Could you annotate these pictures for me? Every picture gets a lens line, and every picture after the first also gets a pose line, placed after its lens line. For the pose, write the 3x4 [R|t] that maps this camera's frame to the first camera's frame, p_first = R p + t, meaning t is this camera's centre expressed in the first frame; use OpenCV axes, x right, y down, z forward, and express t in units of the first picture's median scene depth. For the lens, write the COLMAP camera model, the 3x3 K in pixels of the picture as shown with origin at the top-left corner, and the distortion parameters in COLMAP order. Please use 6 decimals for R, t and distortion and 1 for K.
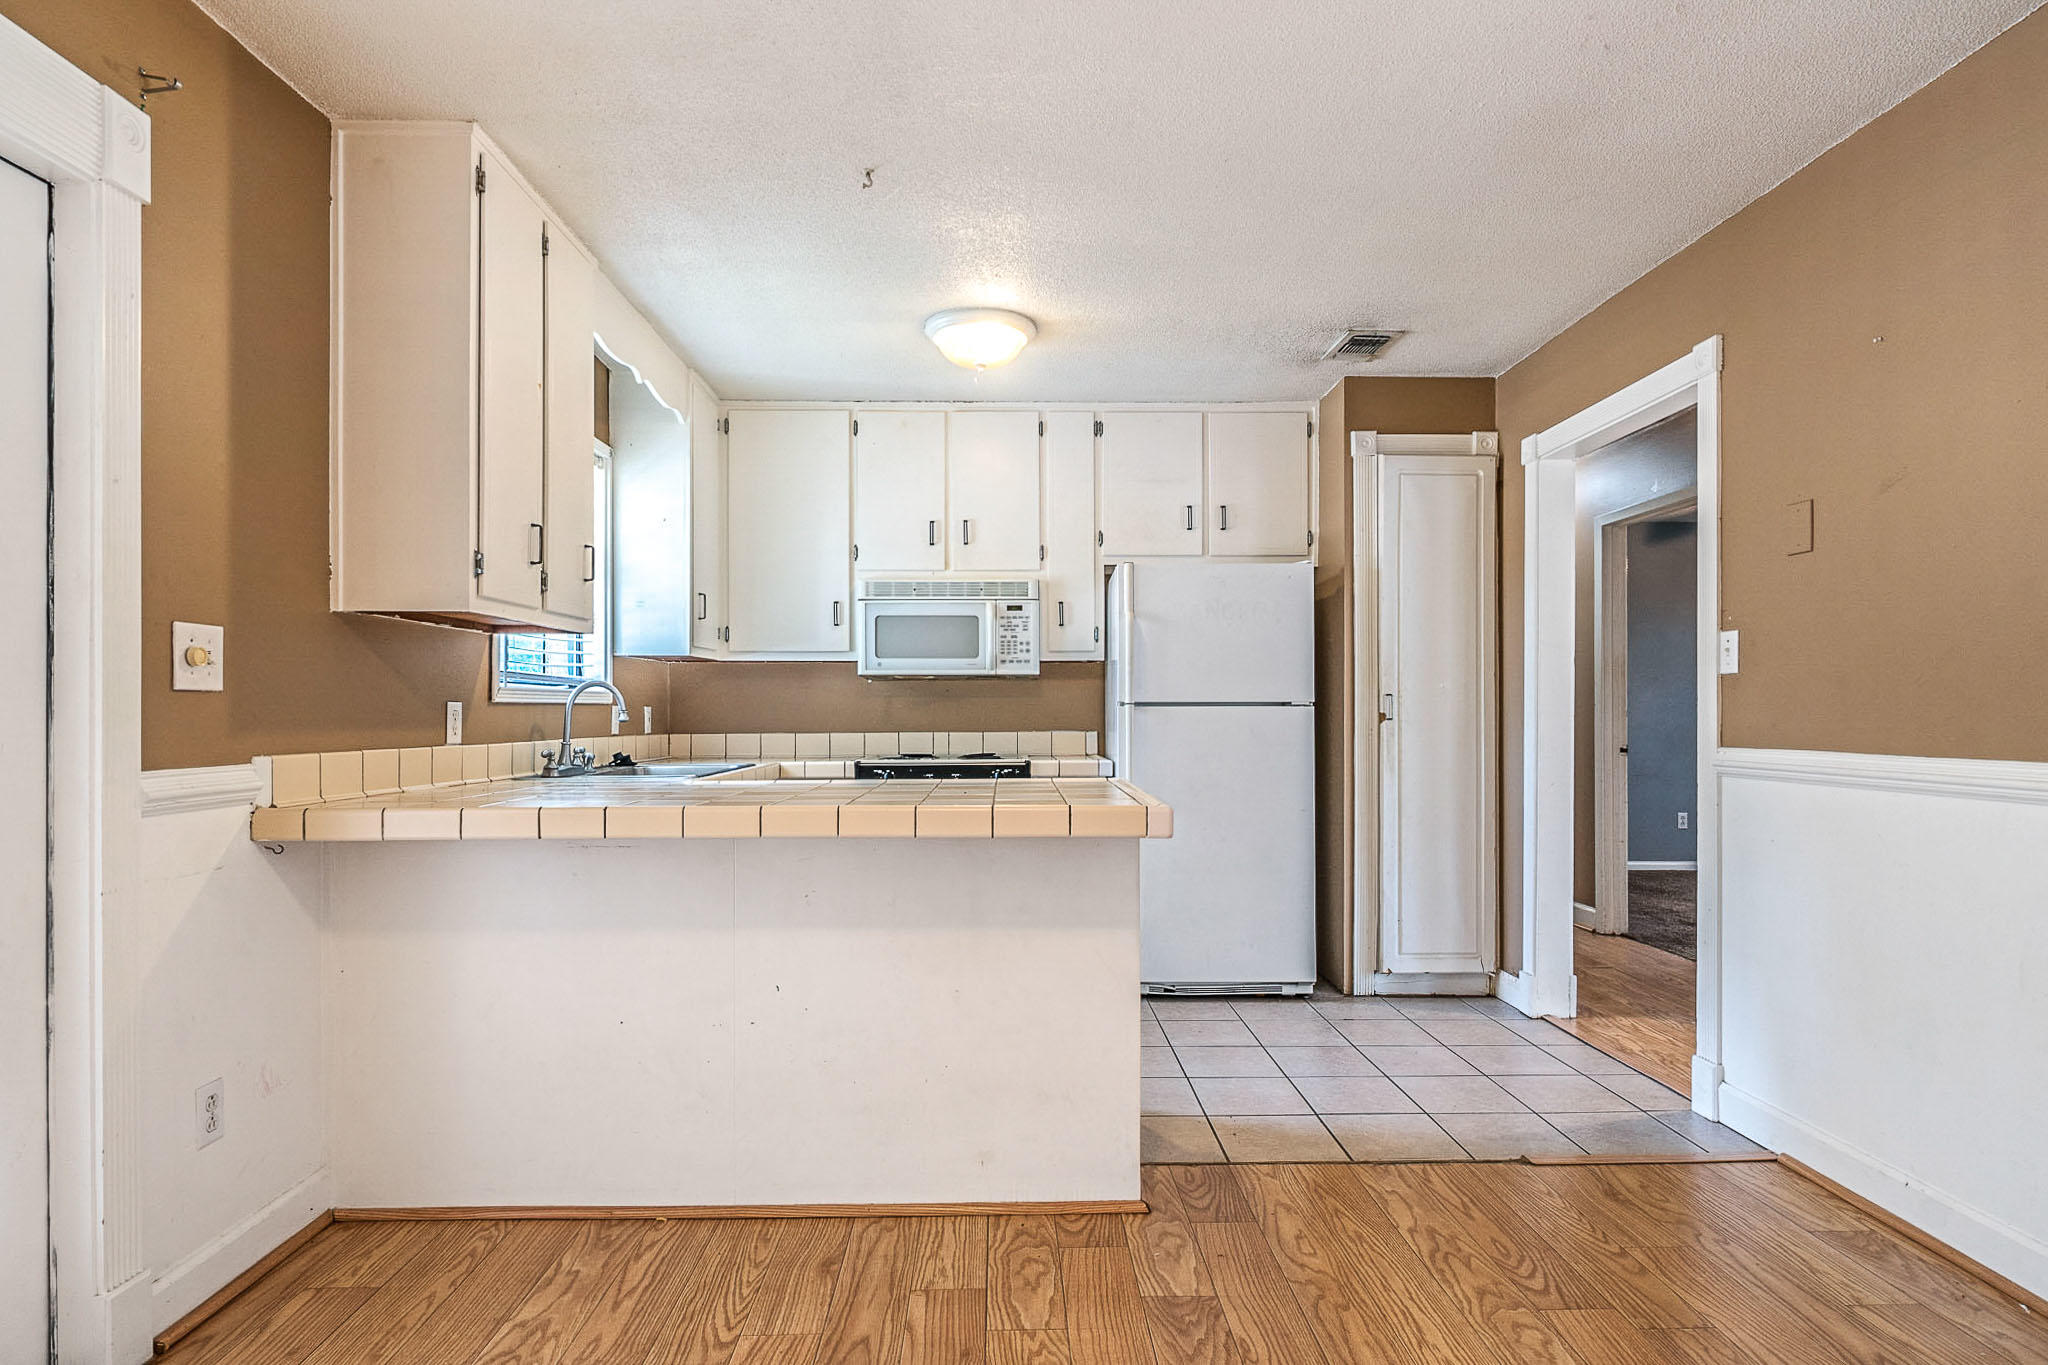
lens RADIAL K [[1082.9, 0, 1023.4], [0, 1082.9, 708.3], [0, 0, 1]] dist [-0.002541, -0.001285]
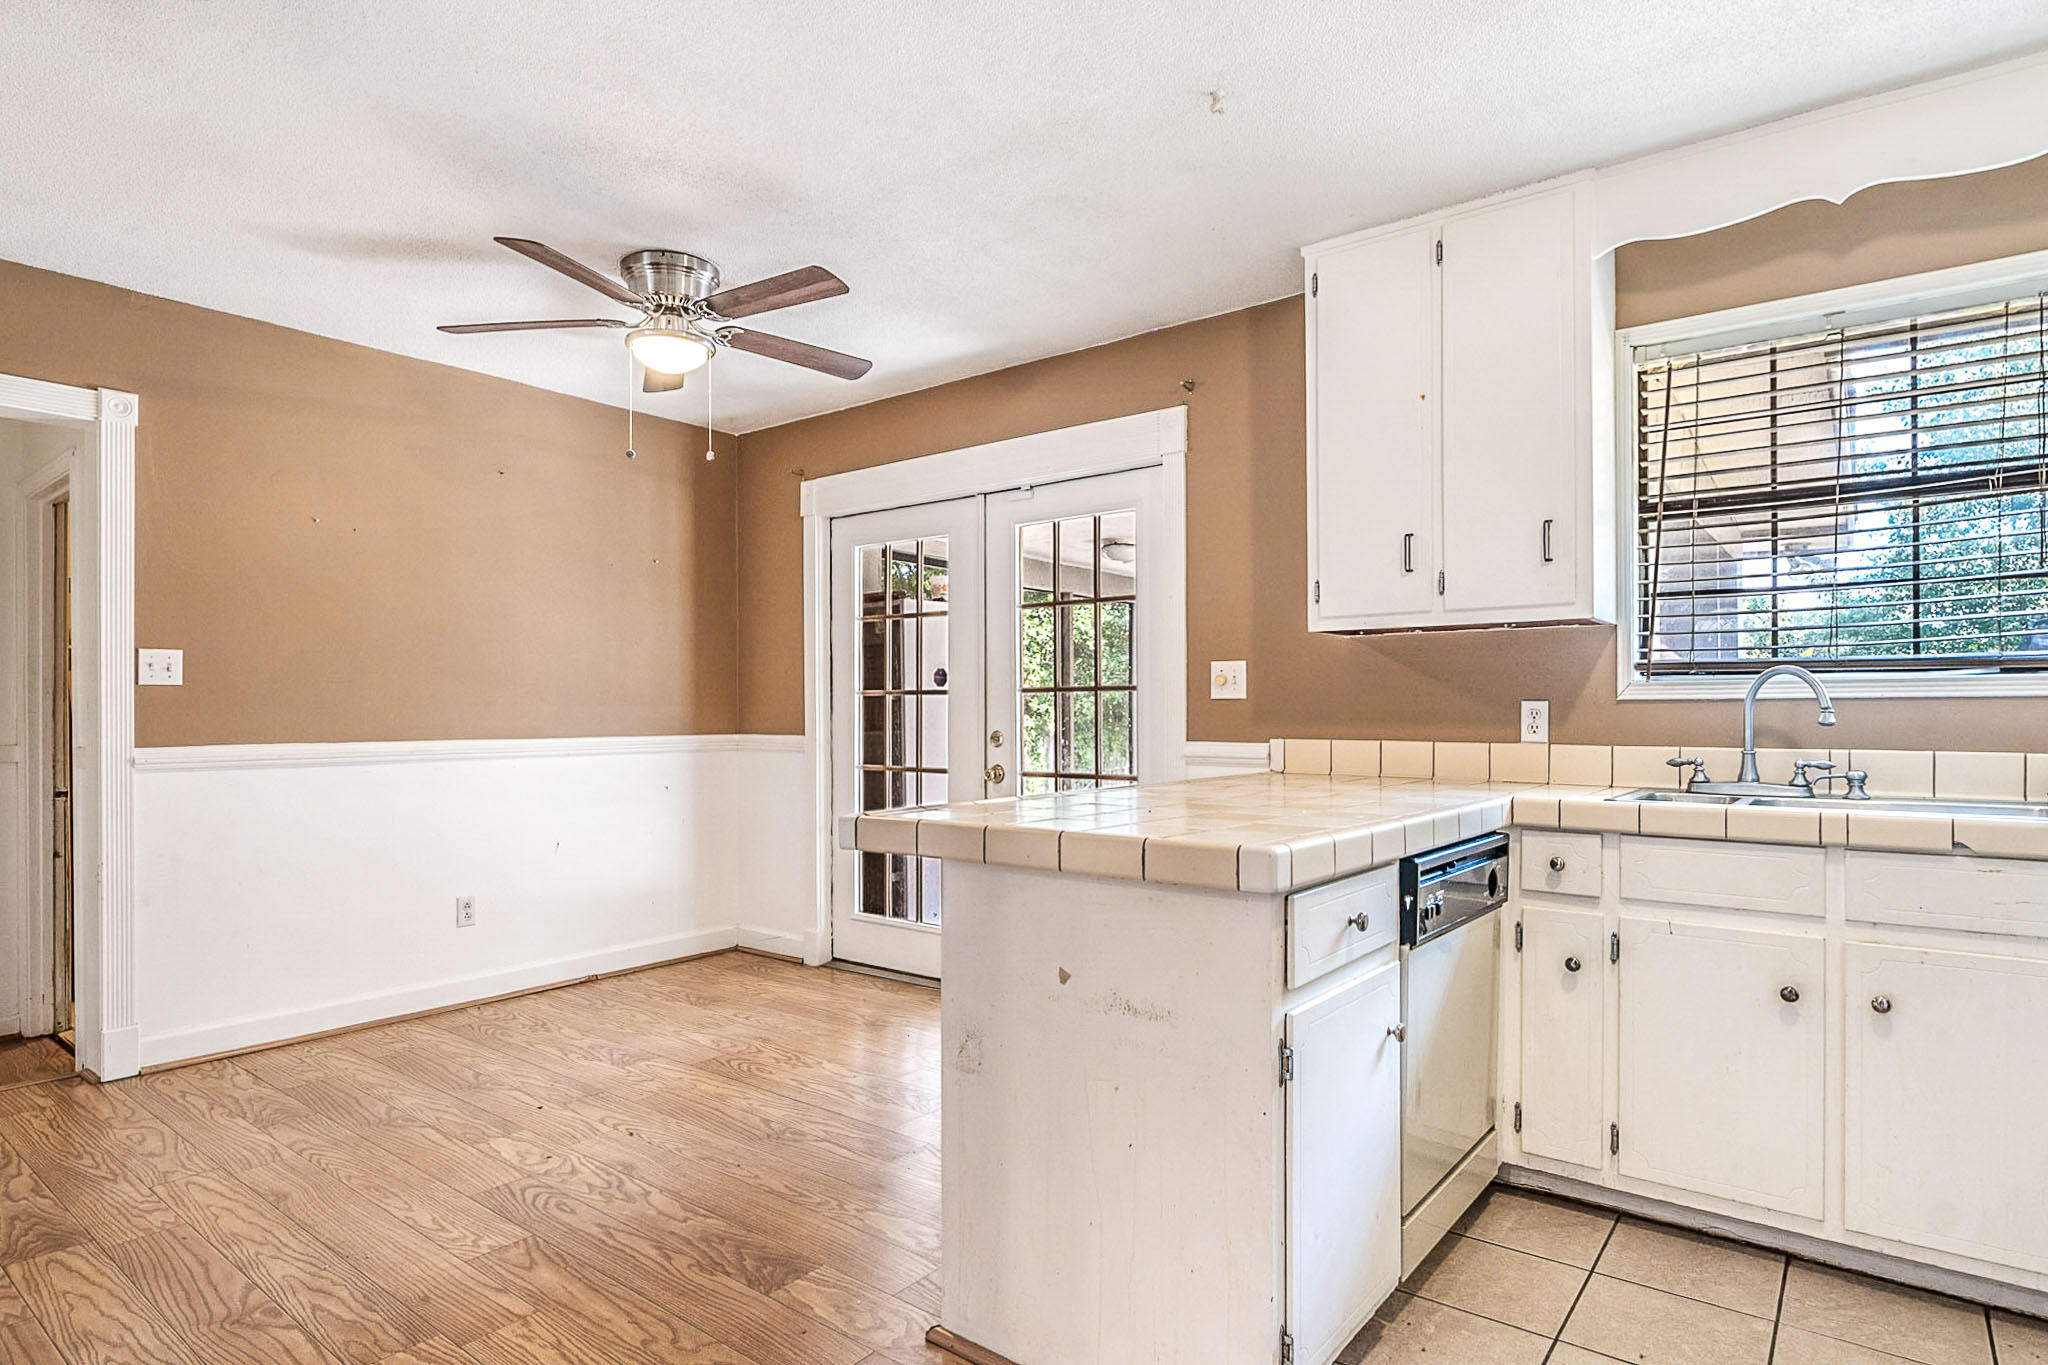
lens RADIAL K [[1082.9, 0, 1023.4], [0, 1082.9, 708.3], [0, 0, 1]] dist [-0.002541, -0.001285]
pose [[-0.630625, 0.000301, -0.776088, 0.430114], [0.004711, 0.999983, -0.003440, 0.001701], [0.776074, -0.005826, -0.630615, 0.969908]]
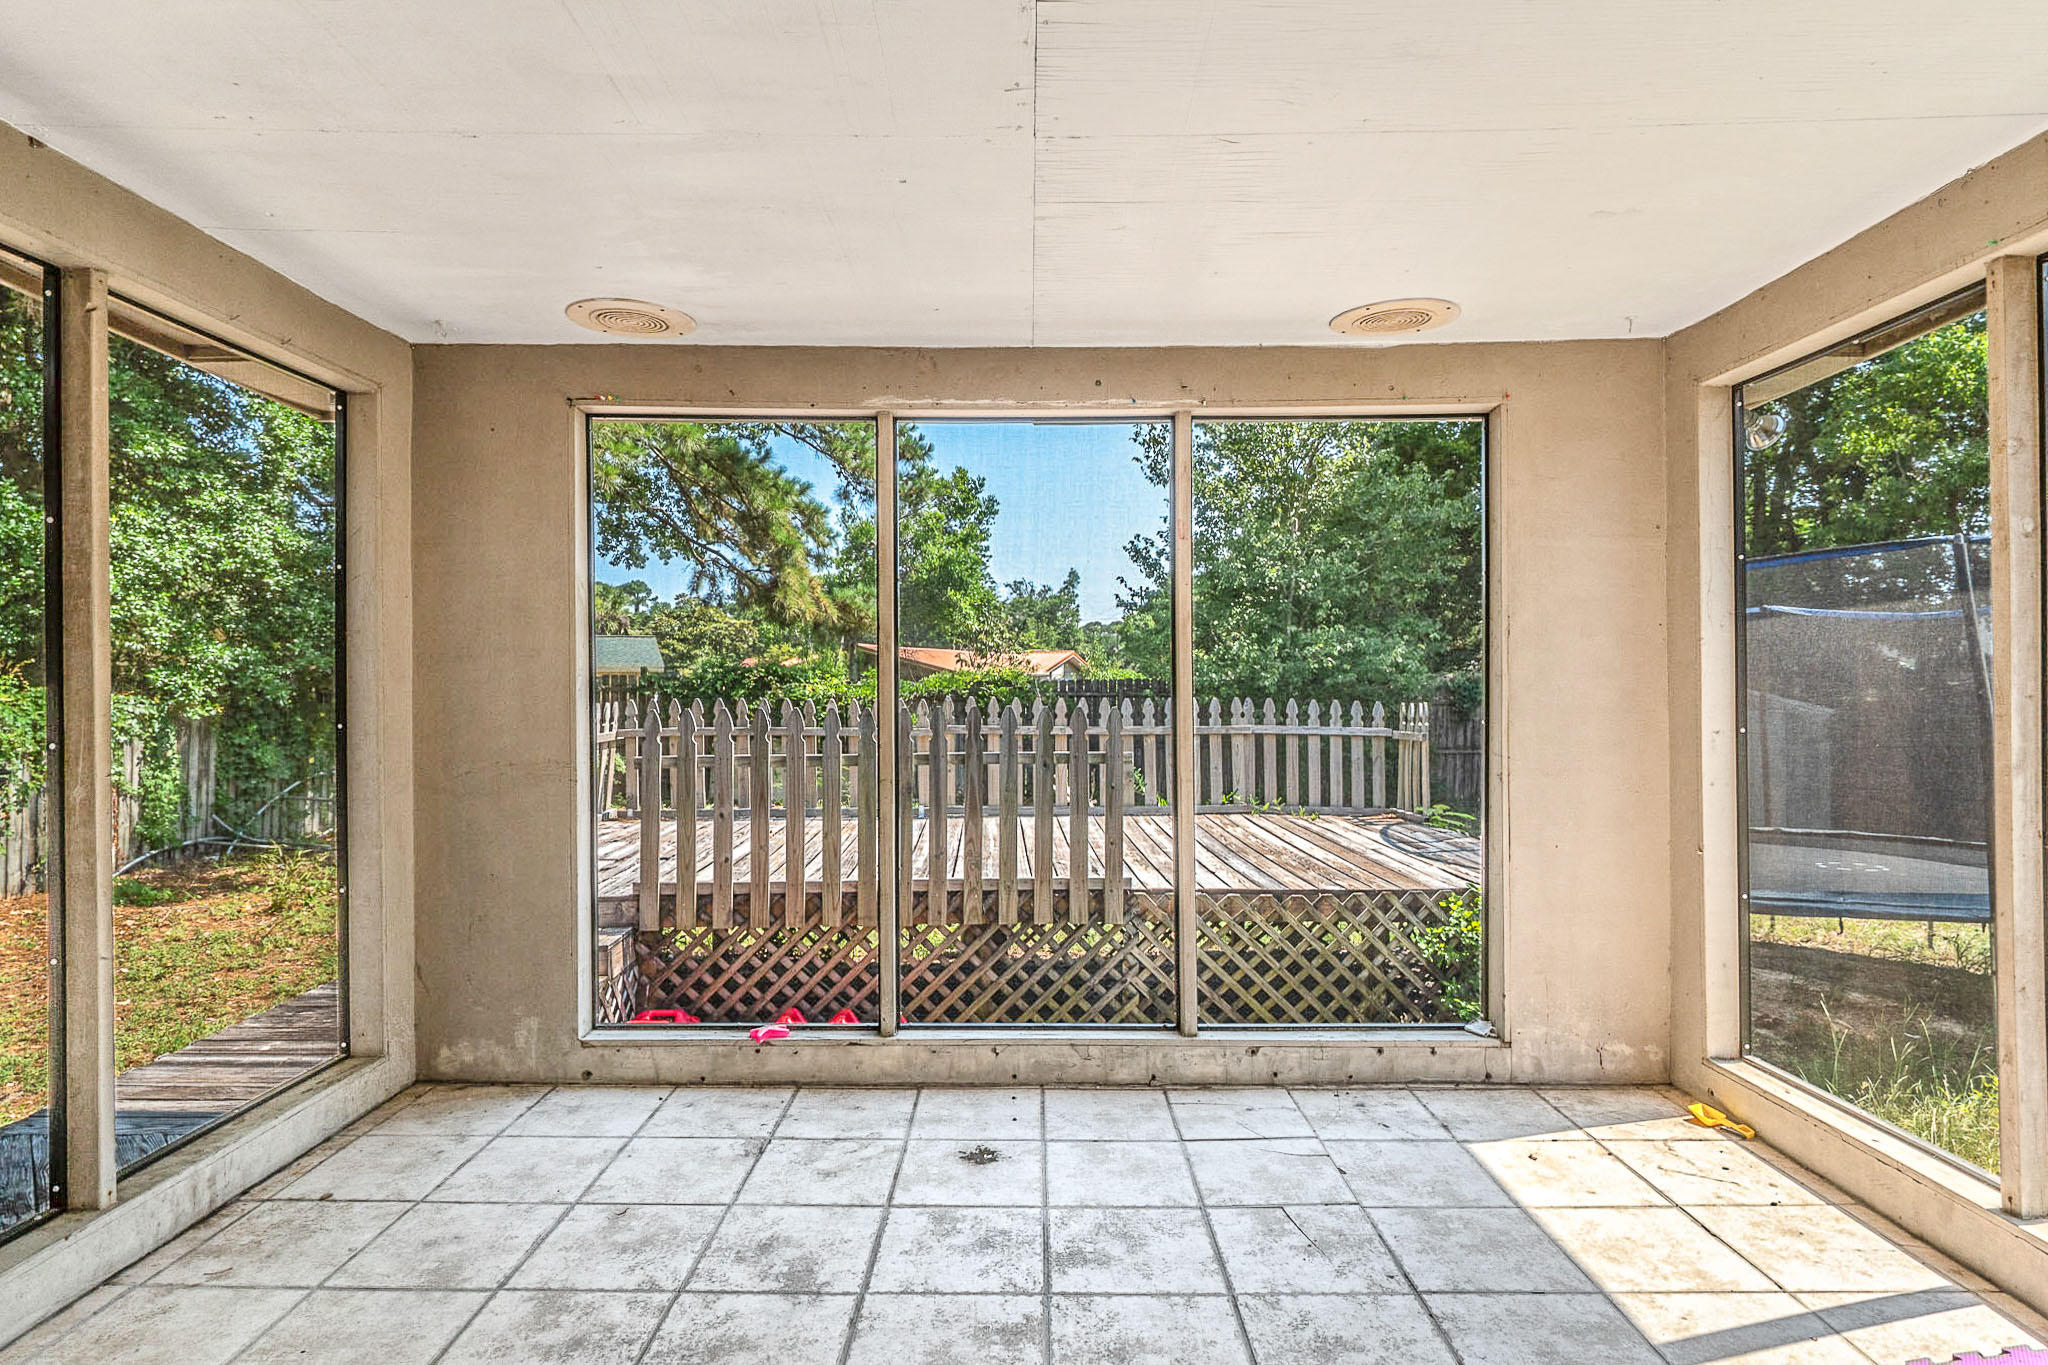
lens RADIAL K [[1082.9, 0, 1023.4], [0, 1082.9, 708.3], [0, 0, 1]] dist [-0.002541, -0.001285]
pose [[-0.024548, 0.023055, -0.999433, -0.557419], [0.007813, 0.999708, 0.022869, 0.005683], [0.999668, -0.007247, -0.024721, 0.315594]]
